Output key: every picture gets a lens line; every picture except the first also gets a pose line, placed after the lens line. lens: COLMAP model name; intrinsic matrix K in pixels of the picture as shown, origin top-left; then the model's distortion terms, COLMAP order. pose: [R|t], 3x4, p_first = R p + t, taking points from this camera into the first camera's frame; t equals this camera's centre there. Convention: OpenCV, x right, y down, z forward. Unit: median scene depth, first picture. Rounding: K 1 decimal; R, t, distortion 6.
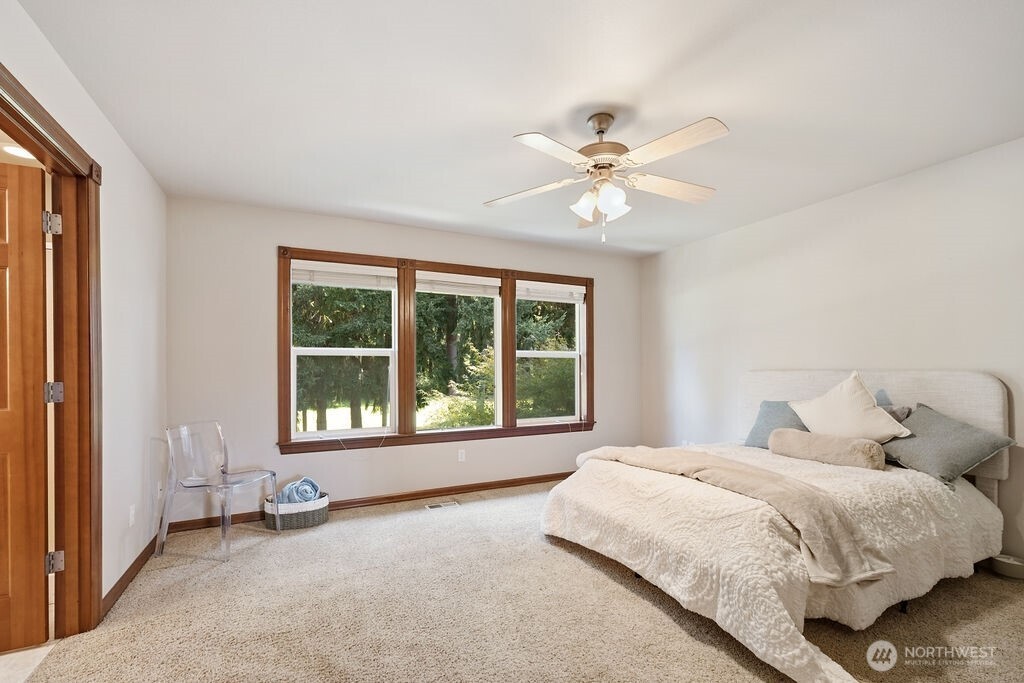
lens RADIAL K [[440.2, 0, 510.6], [0, 440.2, 364.0], [0, 0, 1]] dist [-0.000197, 0.006587]
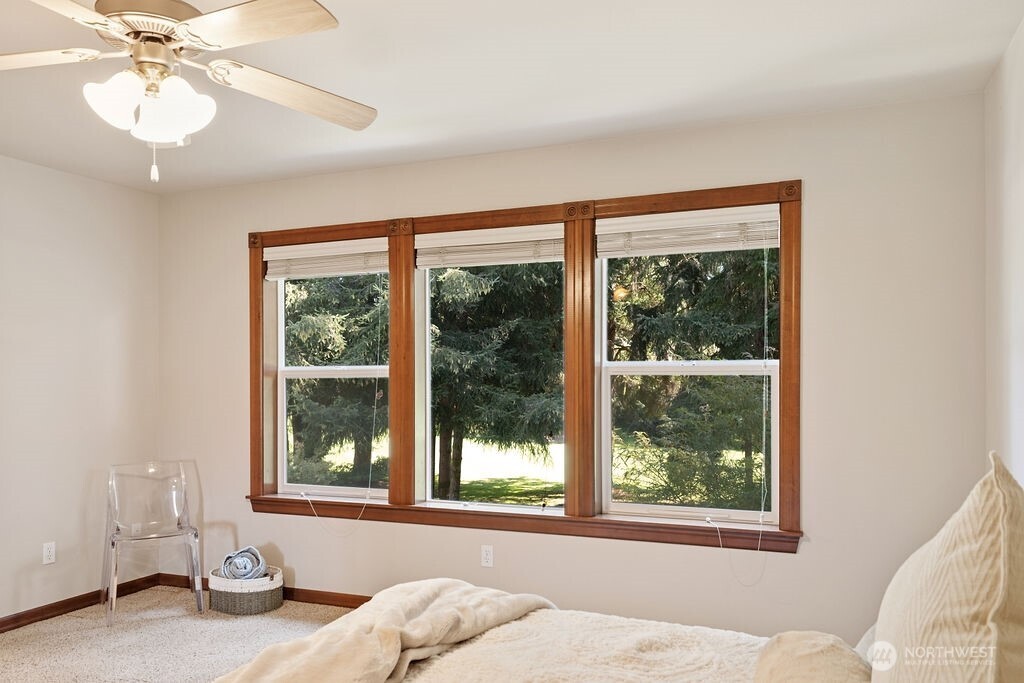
lens RADIAL K [[840.1, 0, 511.9], [0, 840.1, 382.4], [0, 0, 1]] dist [0.005734, 0.196002]
pose [[0.648393, -0.007845, -0.761265, 0.763043], [-0.000688, 0.999940, -0.010891, 0.001630], [0.761305, 0.007585, 0.648349, 0.365475]]
